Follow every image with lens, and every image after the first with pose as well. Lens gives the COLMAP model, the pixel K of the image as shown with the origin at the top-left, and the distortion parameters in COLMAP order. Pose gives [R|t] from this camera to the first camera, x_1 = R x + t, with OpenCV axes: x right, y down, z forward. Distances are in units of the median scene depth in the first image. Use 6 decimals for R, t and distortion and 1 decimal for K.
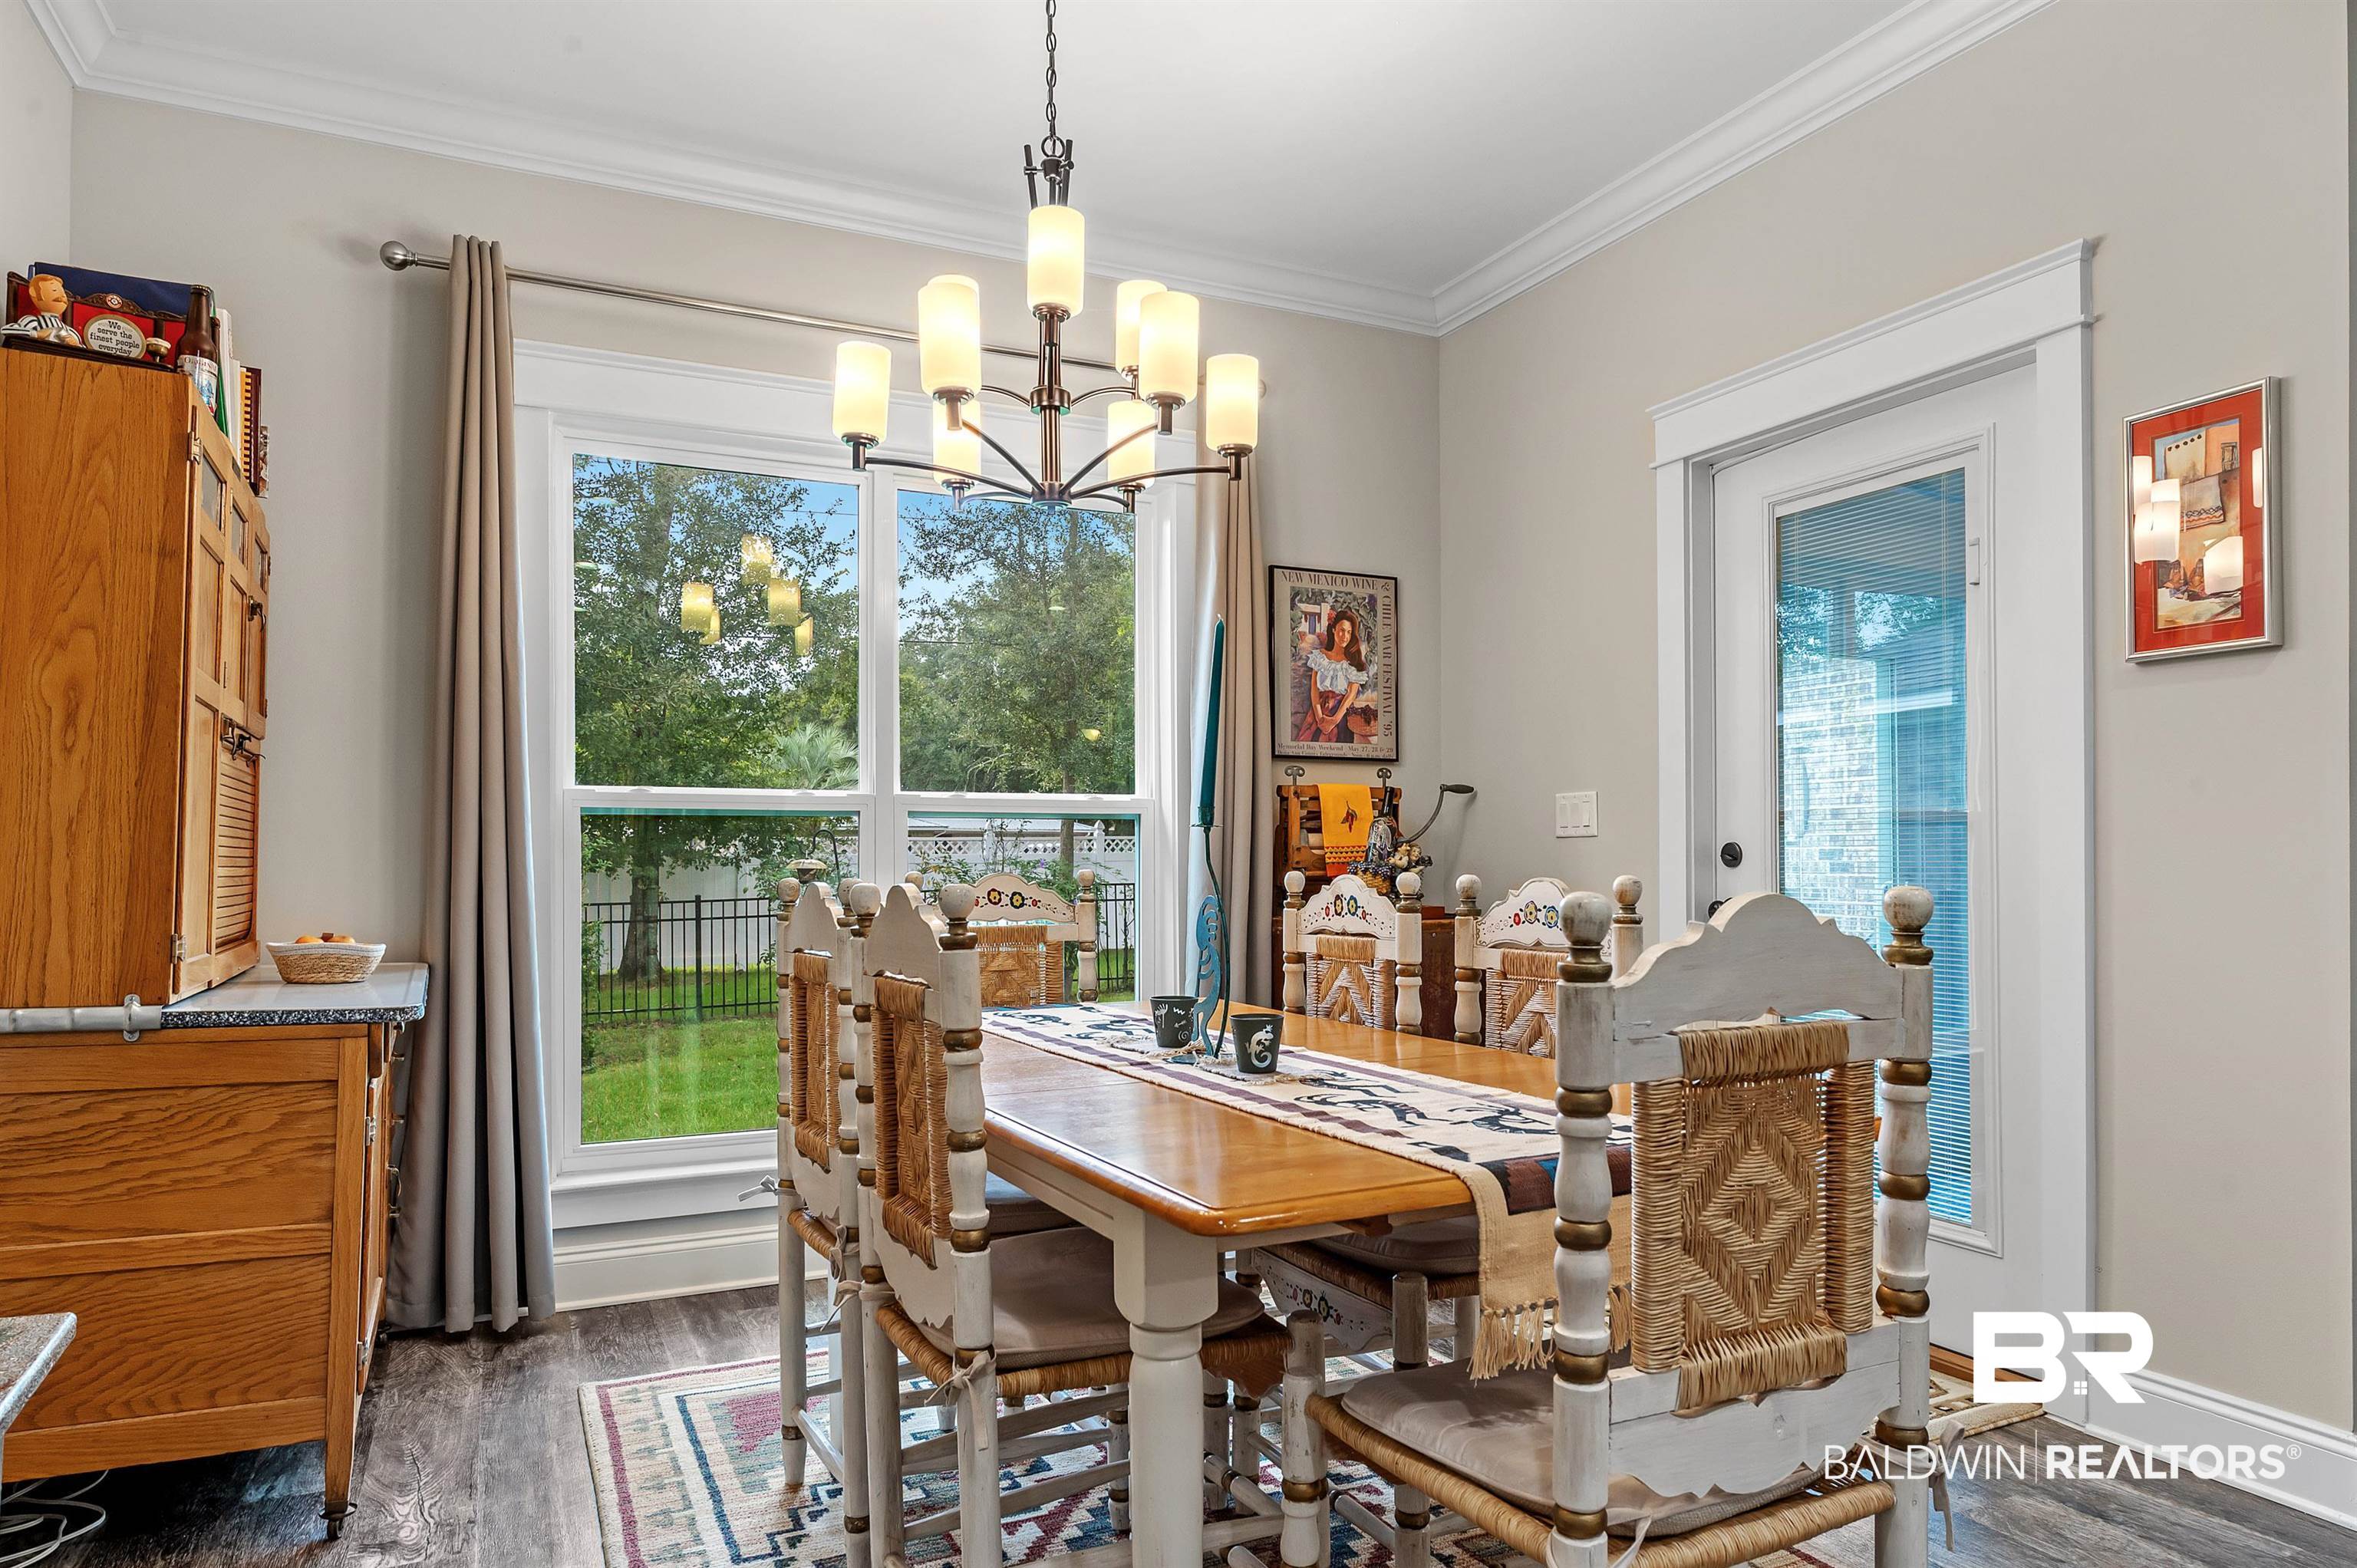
lens RADIAL K [[1419.5, 0, 1162.4], [0, 1419.5, 851.0], [0, 0, 1]] dist [-0.001414, -0.000619]
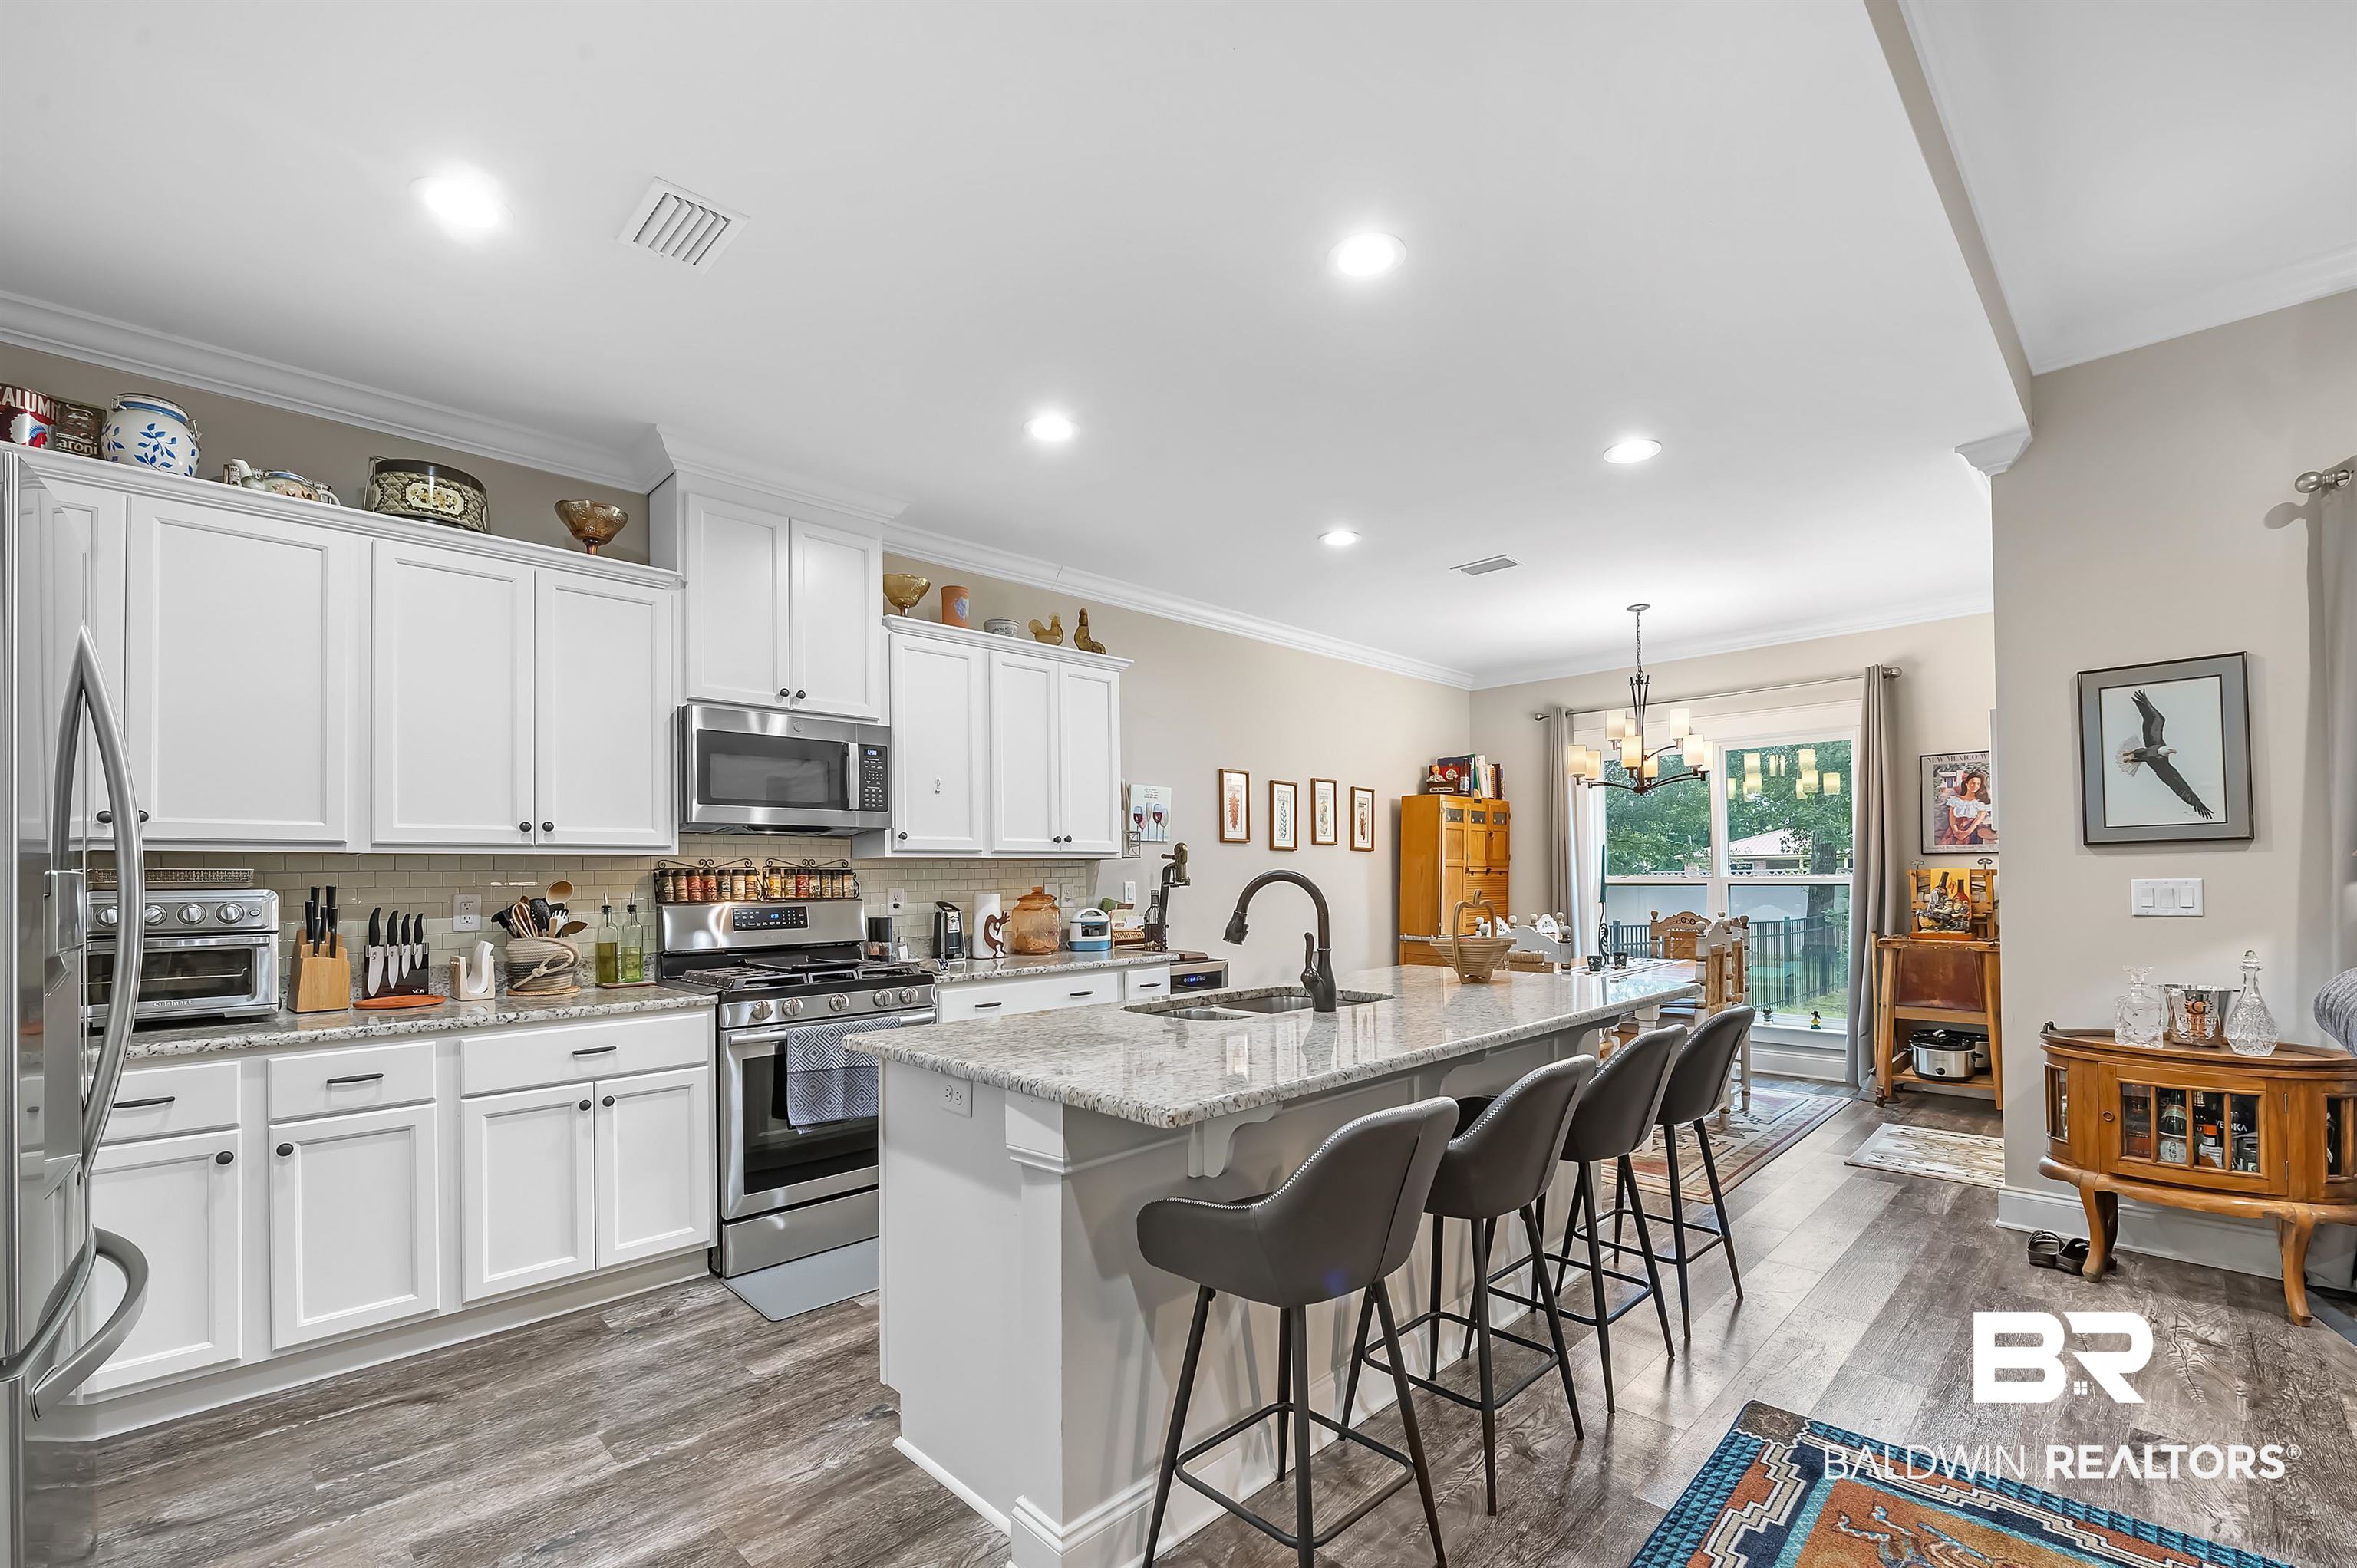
lens RADIAL K [[998.5, 0, 1182.3], [0, 998.5, 867.1], [0, 0, 1]] dist [-0.003201, -0.000516]
pose [[0.337000, -0.008387, -0.941467, 1.131755], [0.014275, 0.999891, -0.003798, -0.063378], [0.941397, -0.012159, 0.337083, -0.462621]]
